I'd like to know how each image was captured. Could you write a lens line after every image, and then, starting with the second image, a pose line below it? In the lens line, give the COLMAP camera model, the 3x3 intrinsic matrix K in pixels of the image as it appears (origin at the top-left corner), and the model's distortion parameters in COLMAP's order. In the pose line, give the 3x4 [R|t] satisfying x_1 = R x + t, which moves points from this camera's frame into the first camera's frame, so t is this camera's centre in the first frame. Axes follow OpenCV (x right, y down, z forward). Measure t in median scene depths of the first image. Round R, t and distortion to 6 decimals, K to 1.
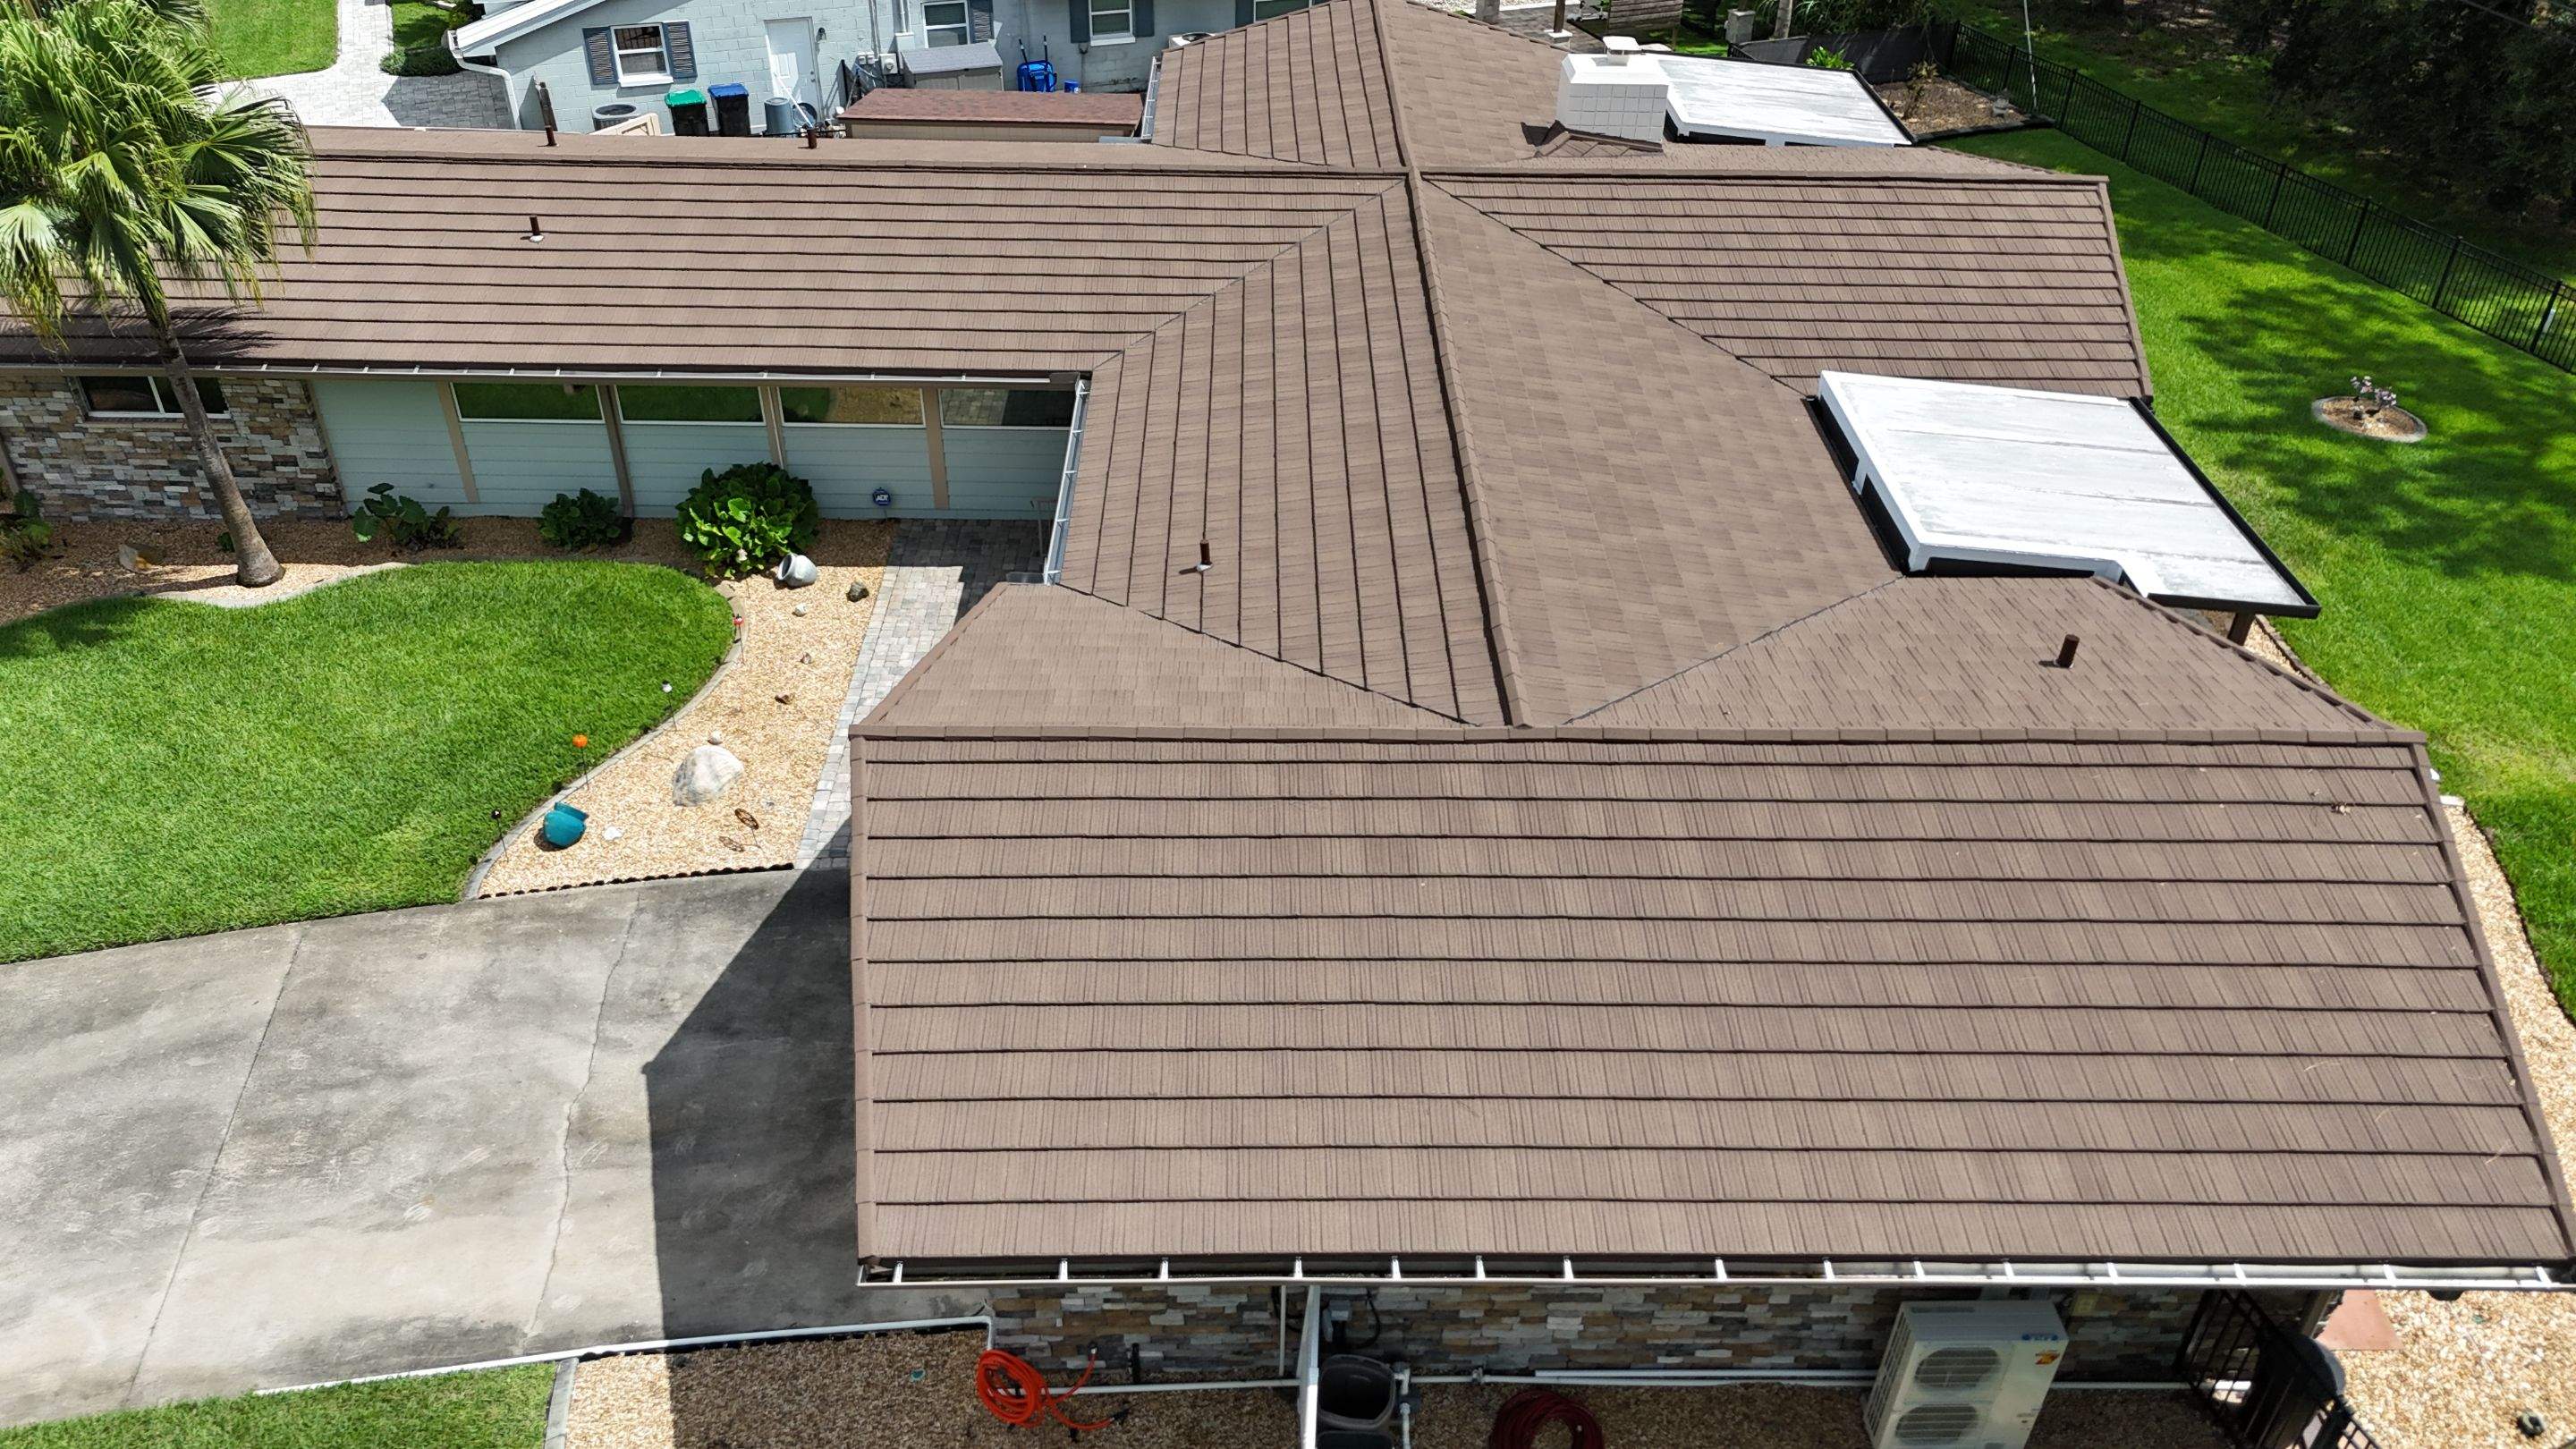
lens RADIAL K [[1895.4, 0, 1291.5], [0, 1895.4, 724.0], [0, 0, 1]] dist [0.079178, -0.073937]
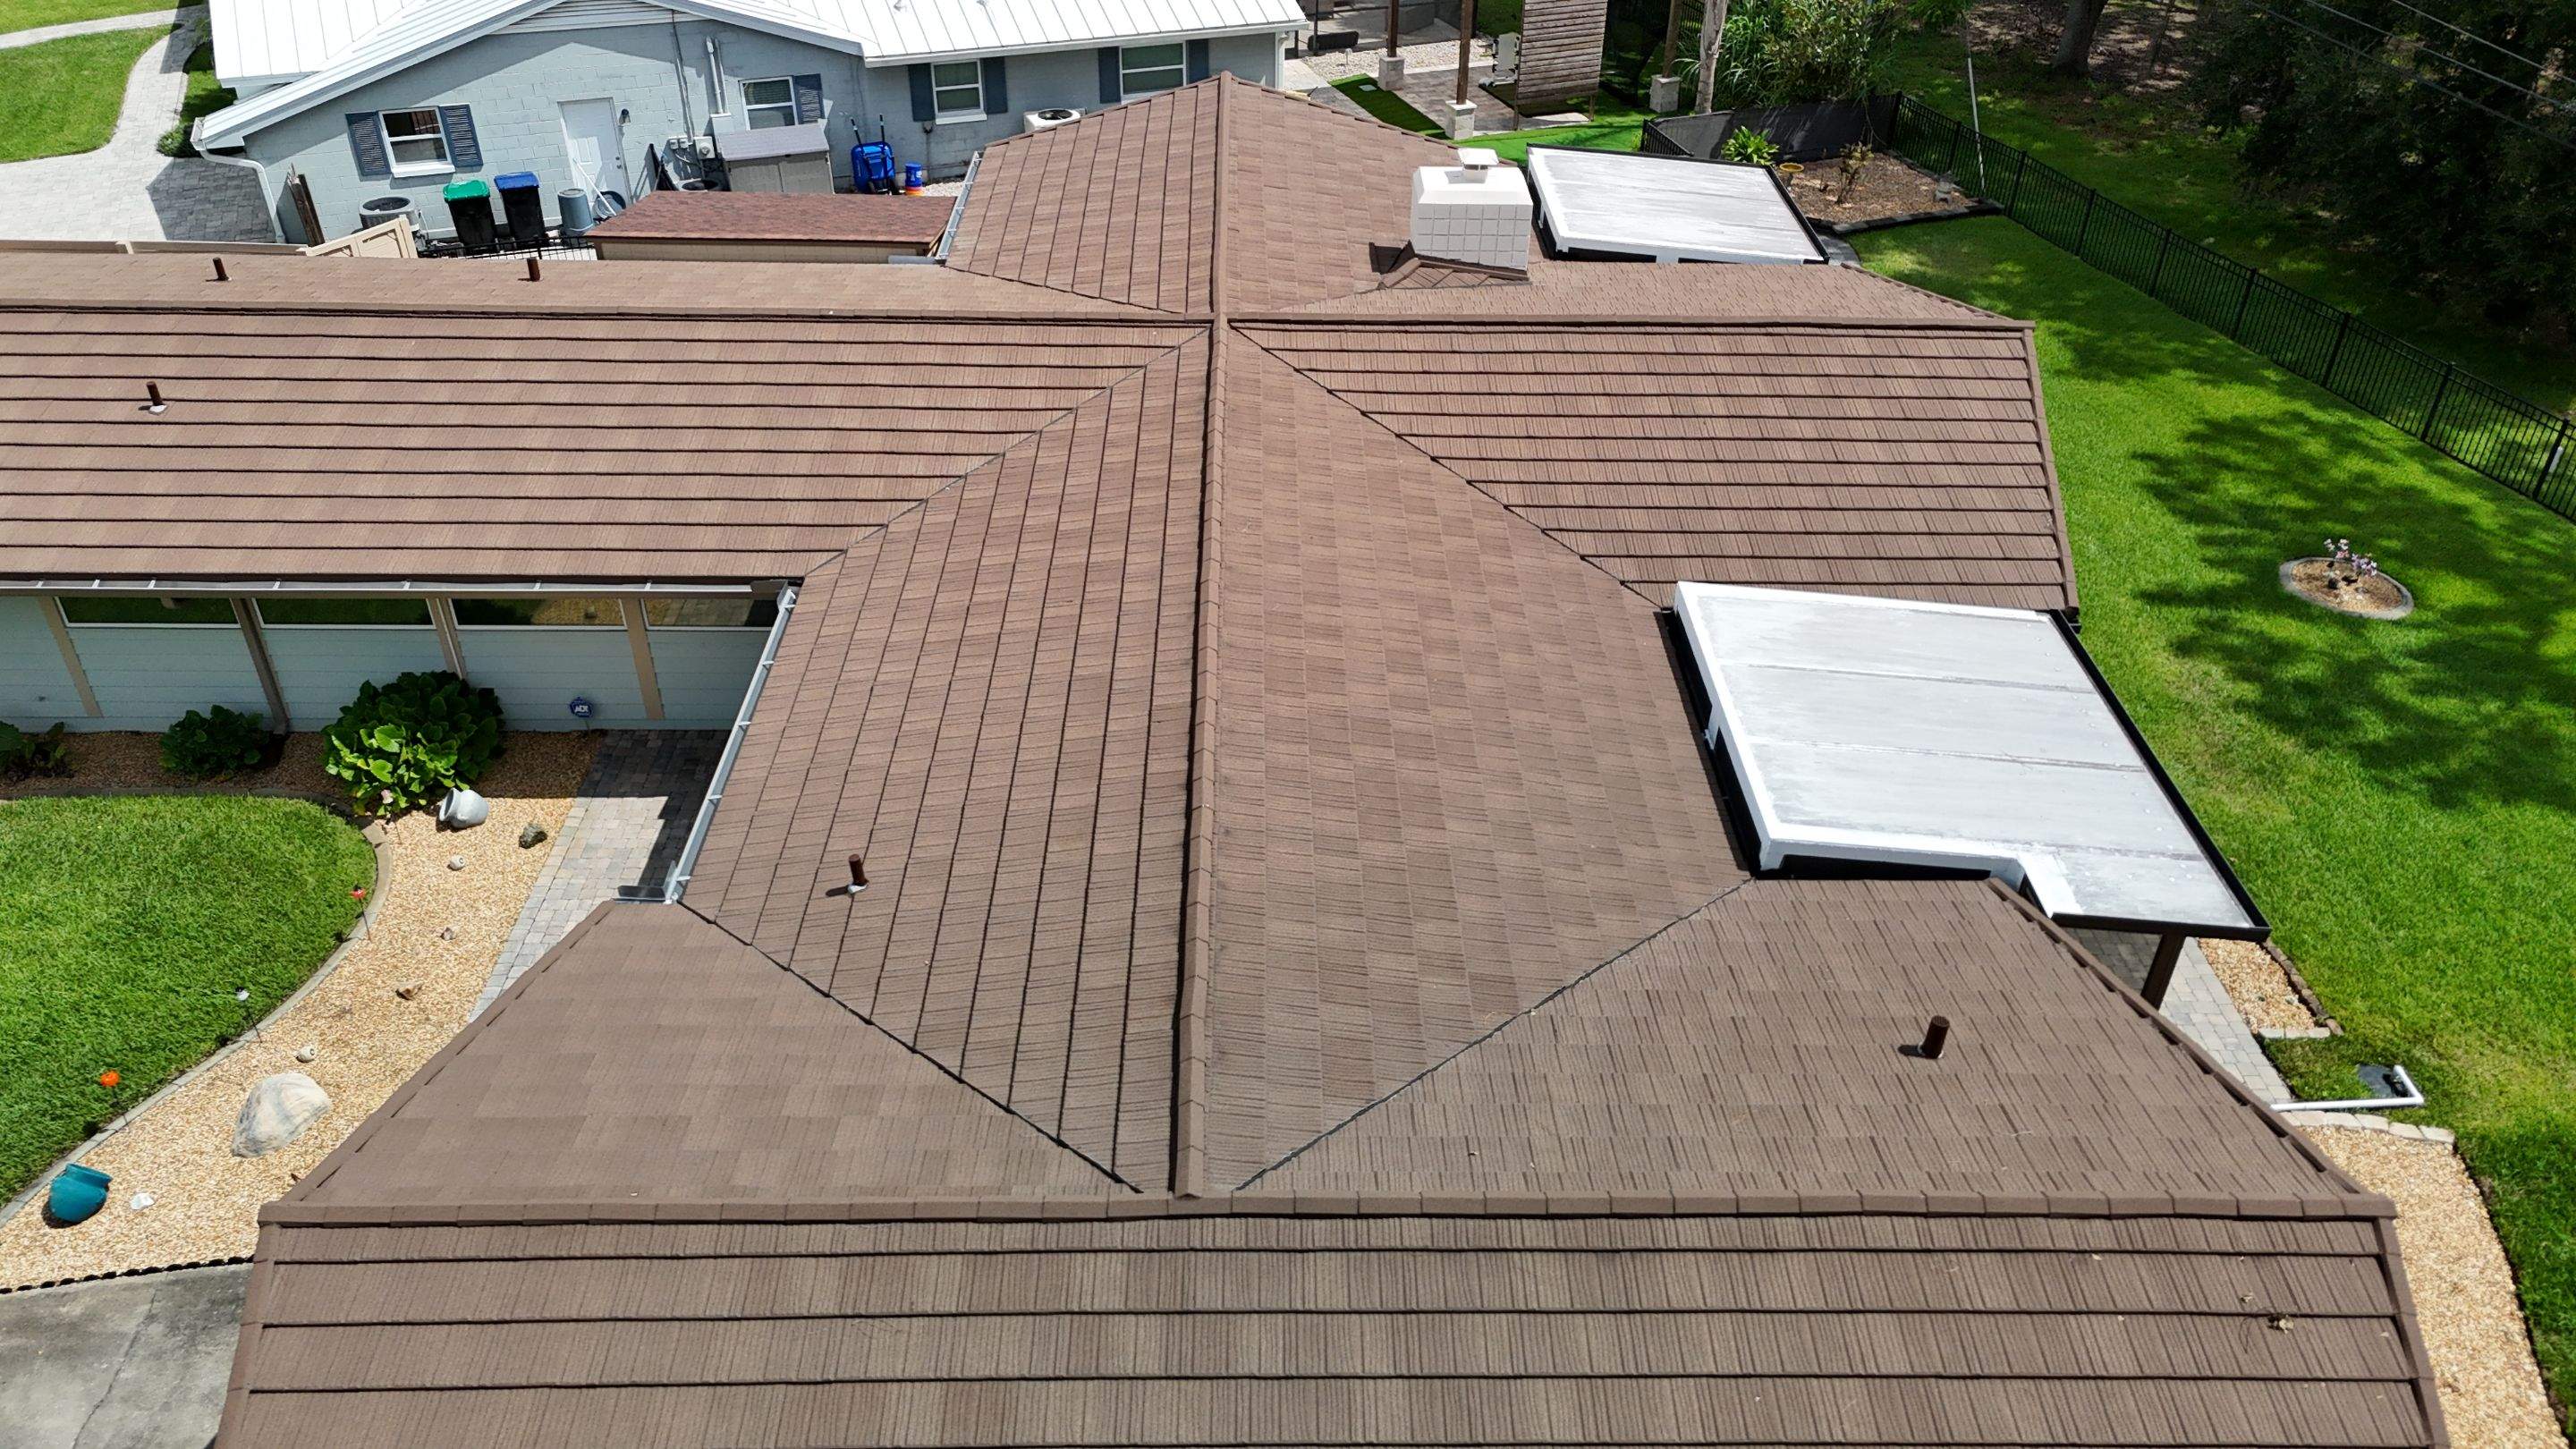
lens RADIAL K [[1895.4, 0, 1291.5], [0, 1895.4, 724.0], [0, 0, 1]] dist [0.079178, -0.073937]
pose [[0.999995, -0.002447, -0.001928, 0.106752], [0.002445, 0.999996, -0.001148, -0.117877], [0.001931, 0.001143, 0.999997, 0.165316]]
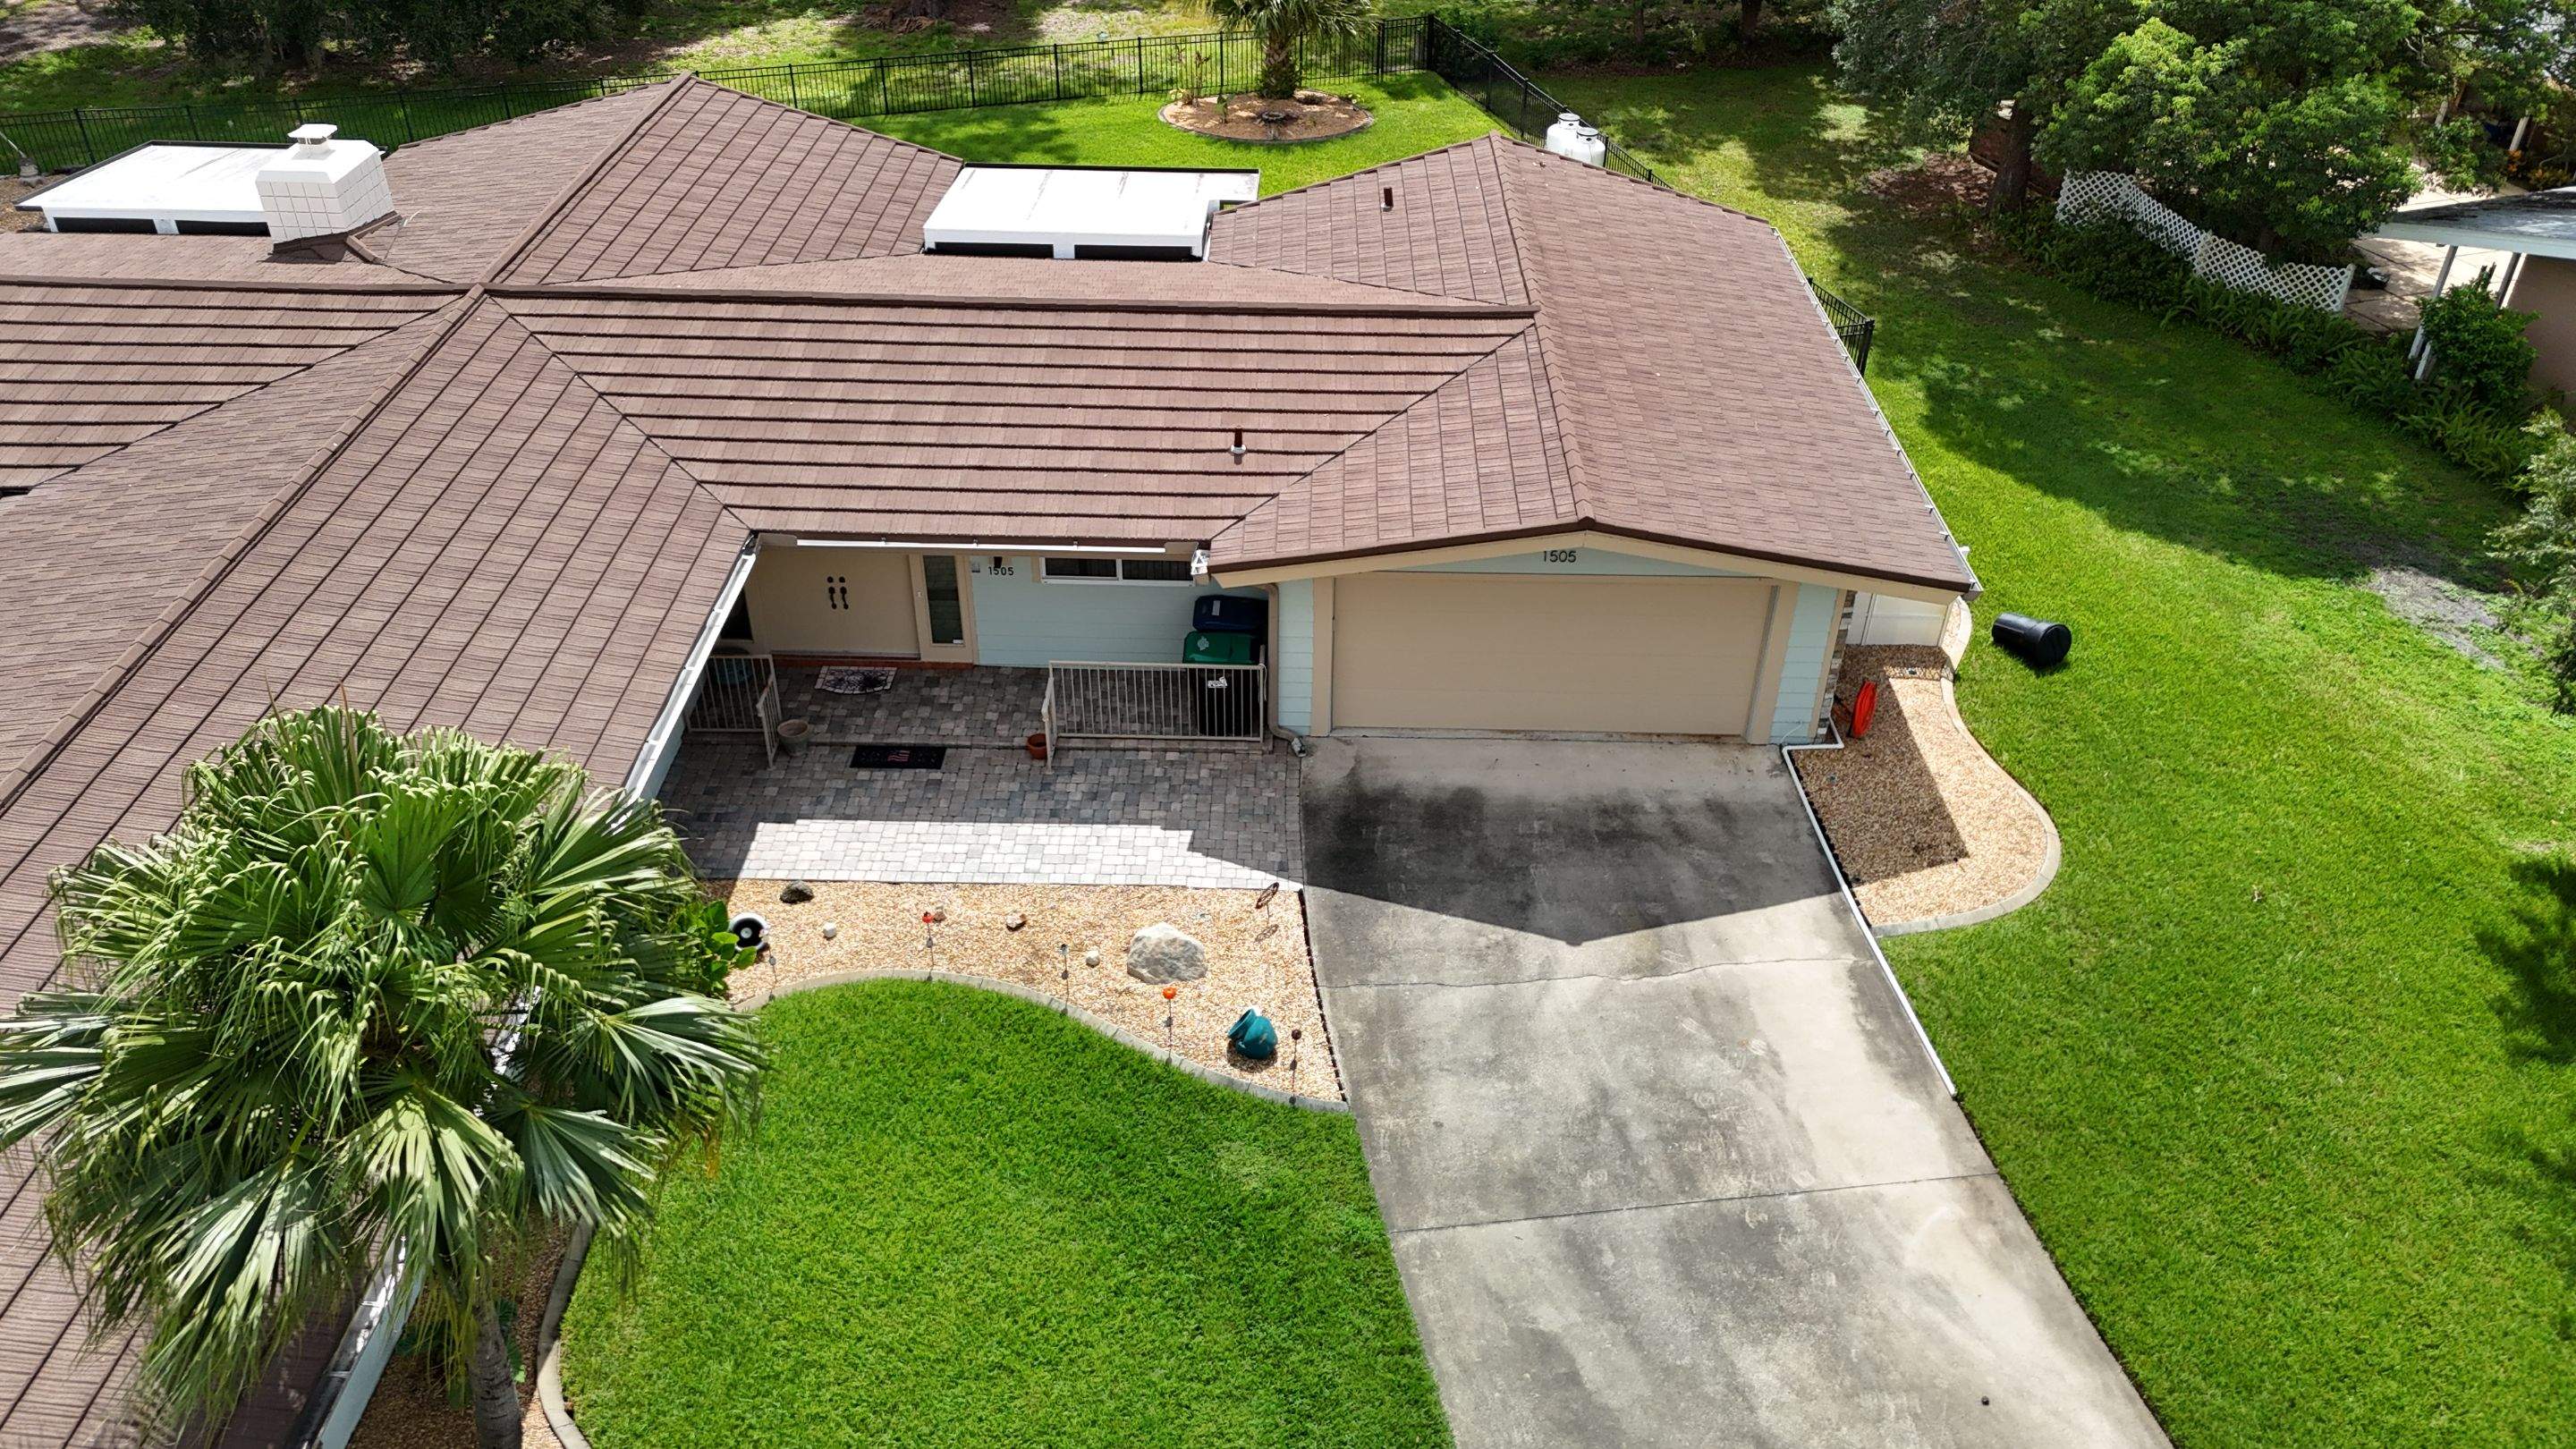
lens RADIAL K [[1883.5, 0, 1292.9], [0, 1883.5, 735.8], [0, 0, 1]] dist [0.074841, -0.073707]
pose [[0.025312, -0.587552, 0.808791, -0.869607], [0.562693, 0.677089, 0.474266, -0.395163], [-0.826279, 0.443096, 0.347749, 0.505112]]
